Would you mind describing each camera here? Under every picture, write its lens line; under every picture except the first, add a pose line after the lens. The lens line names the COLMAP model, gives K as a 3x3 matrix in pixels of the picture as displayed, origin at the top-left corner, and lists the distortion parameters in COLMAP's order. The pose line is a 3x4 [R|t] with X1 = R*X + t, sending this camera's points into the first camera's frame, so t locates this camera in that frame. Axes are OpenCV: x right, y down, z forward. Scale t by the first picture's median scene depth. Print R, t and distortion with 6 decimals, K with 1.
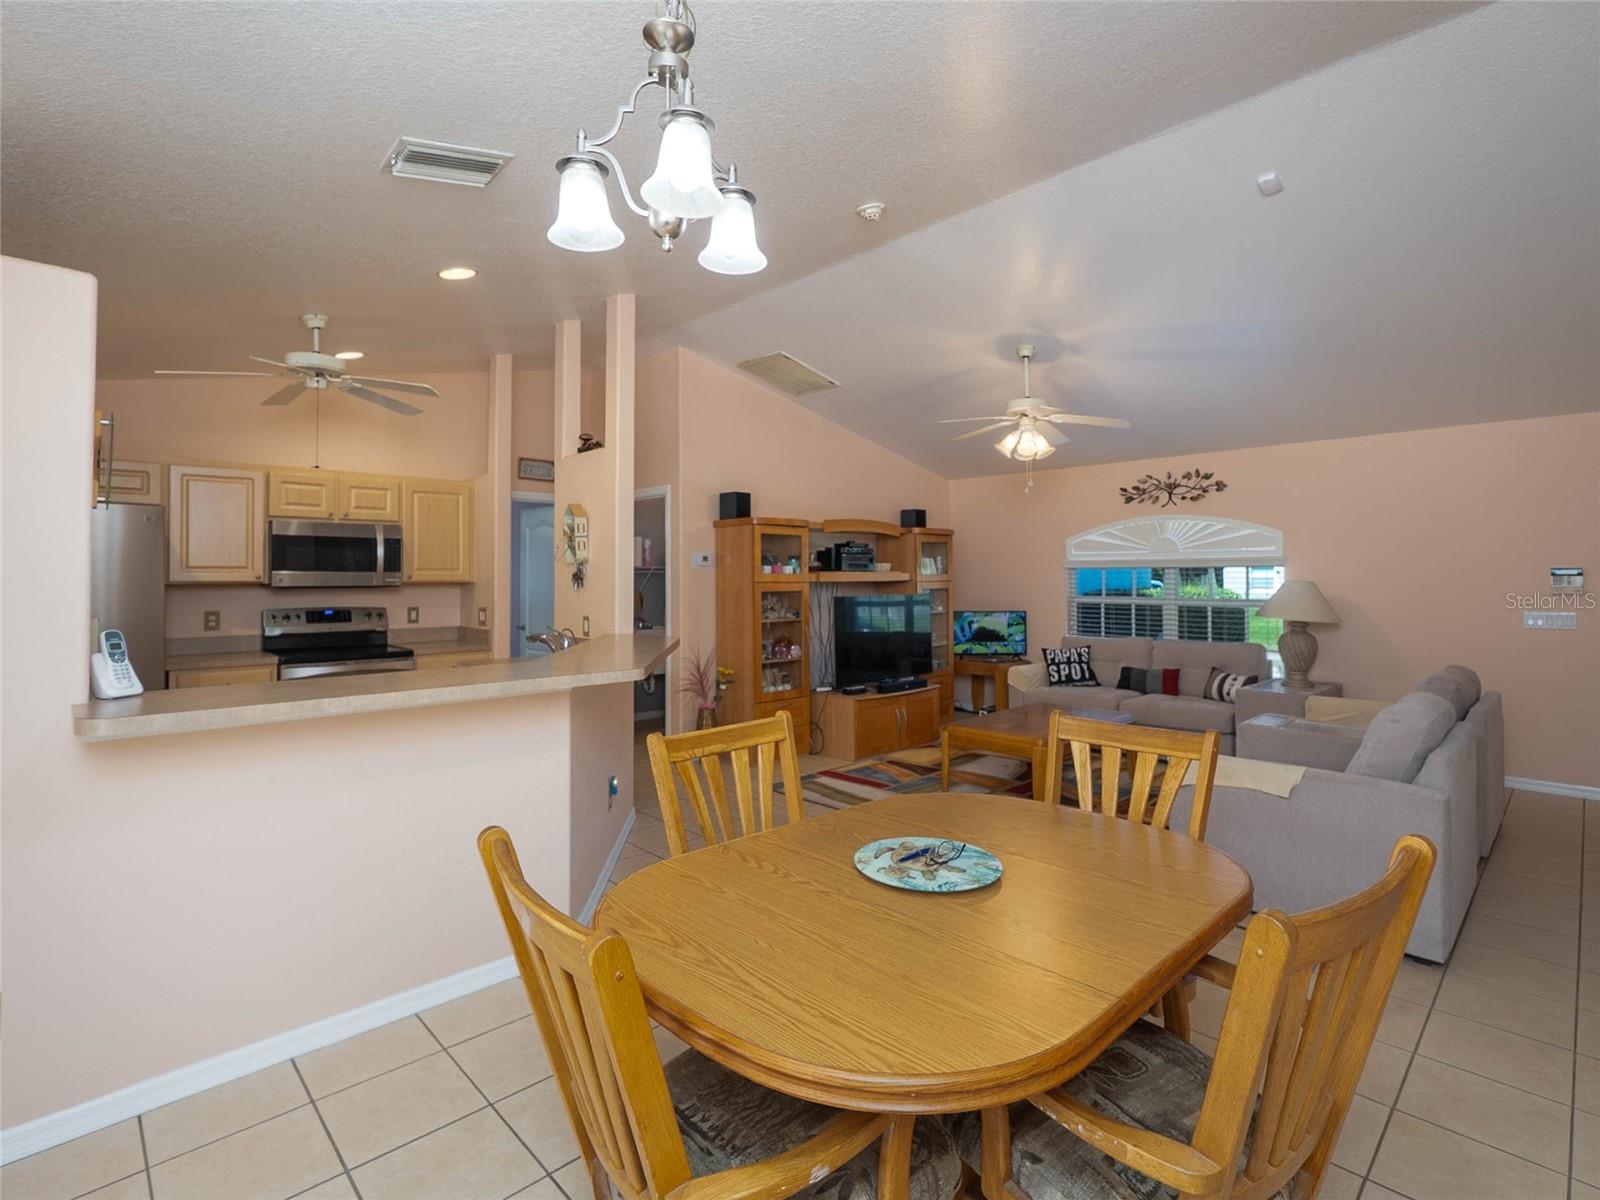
lens RADIAL K [[773.1, 0, 815.9], [0, 773.1, 561.1], [0, 0, 1]] dist [-0.007036, -0.000703]
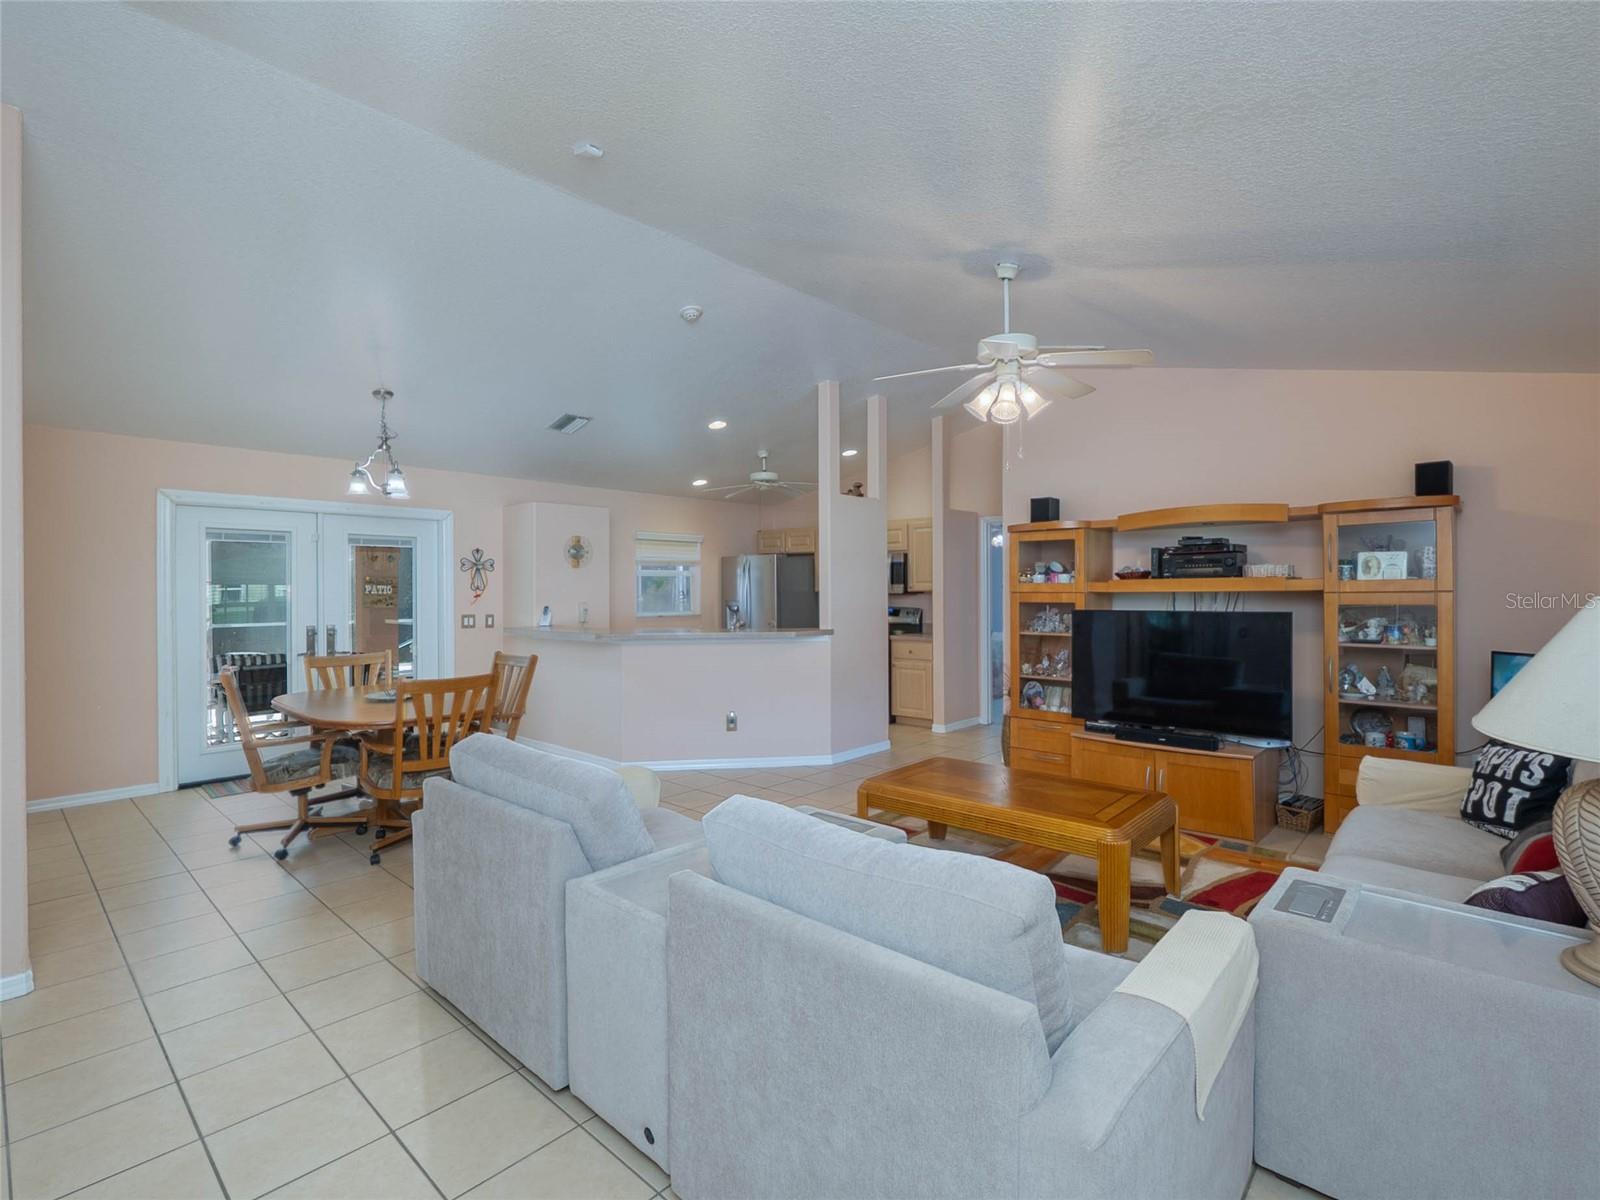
lens RADIAL K [[765.4, 0, 809.0], [0, 765.4, 592.7], [0, 0, 1]] dist [-0.003599, -0.000705]
pose [[0.059612, 0.005754, -0.998205, 0.772918], [0.026341, 0.999626, 0.007335, 0.012550], [0.997874, -0.026731, 0.059439, 0.613671]]
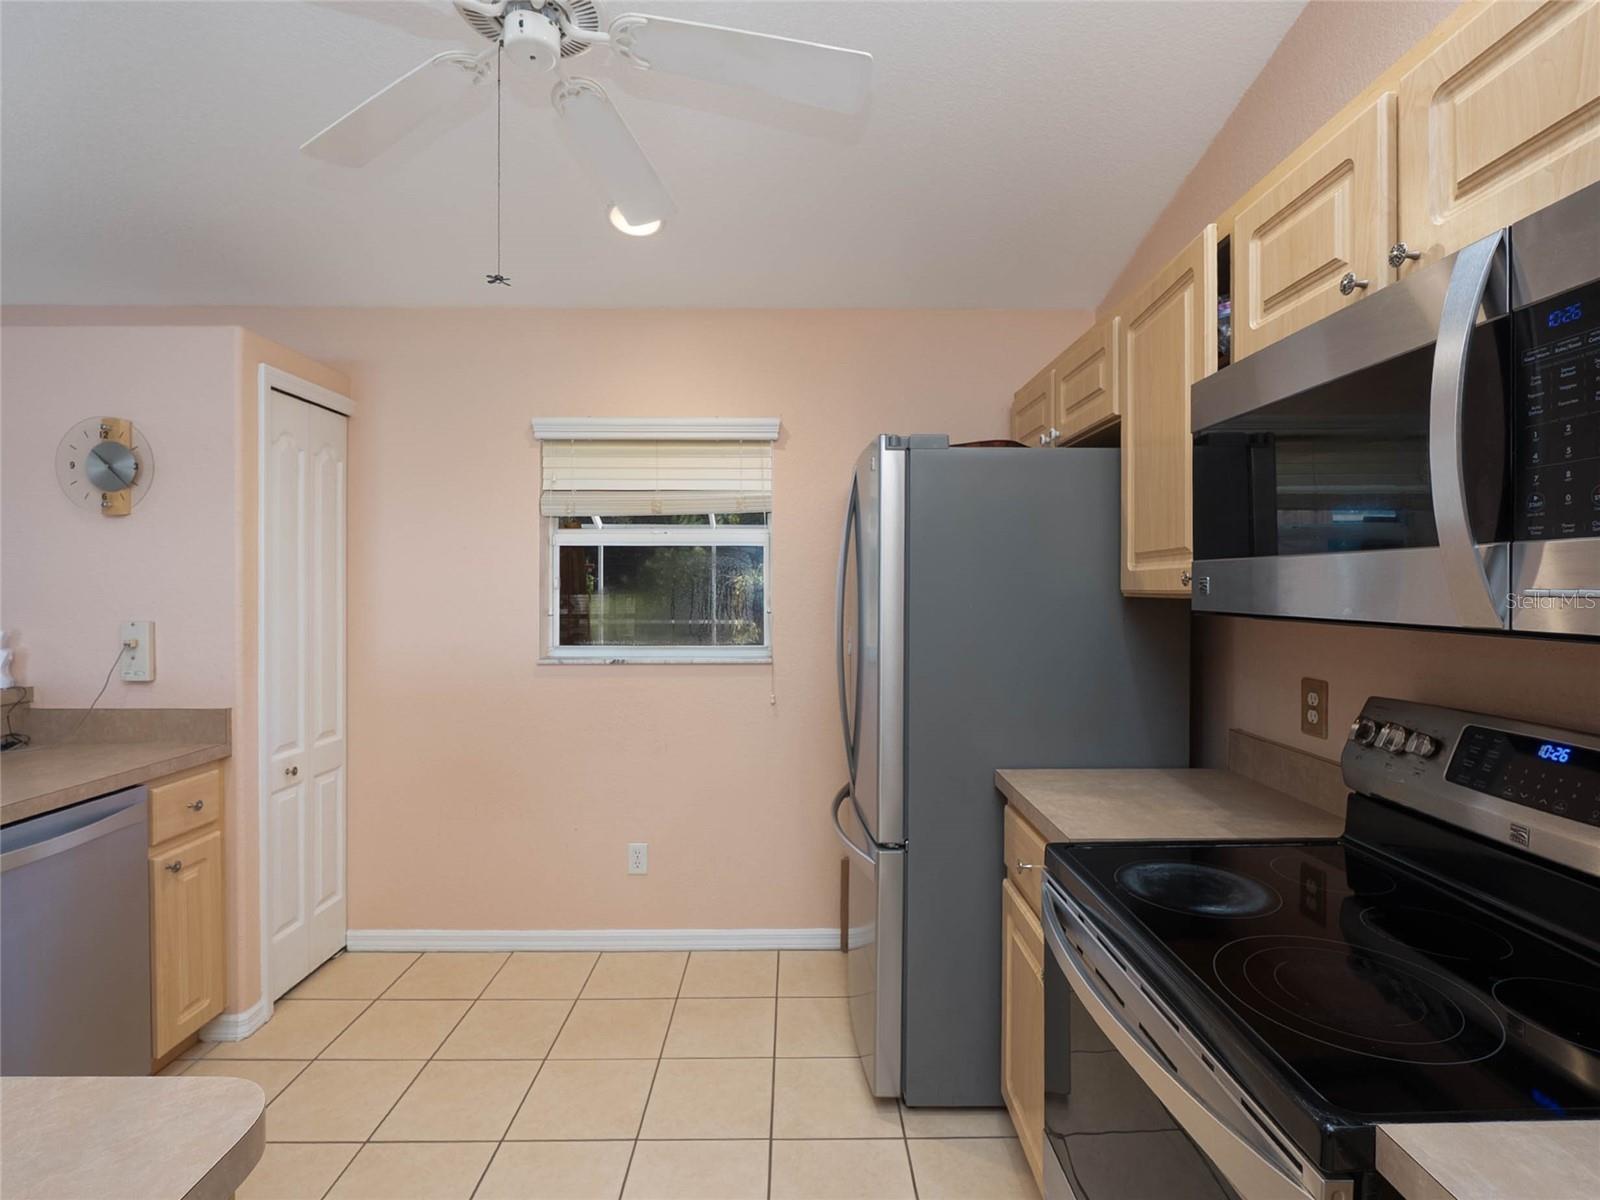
lens RADIAL K [[771.8, 0, 800.3], [0, 771.8, 593.1], [0, 0, 1]] dist [-0.003413, -0.001036]
pose [[-0.695170, 0.006921, -0.718812, -0.294458], [0.015347, 0.999869, -0.005215, 0.019290], [0.718681, -0.014657, -0.695185, 0.830027]]
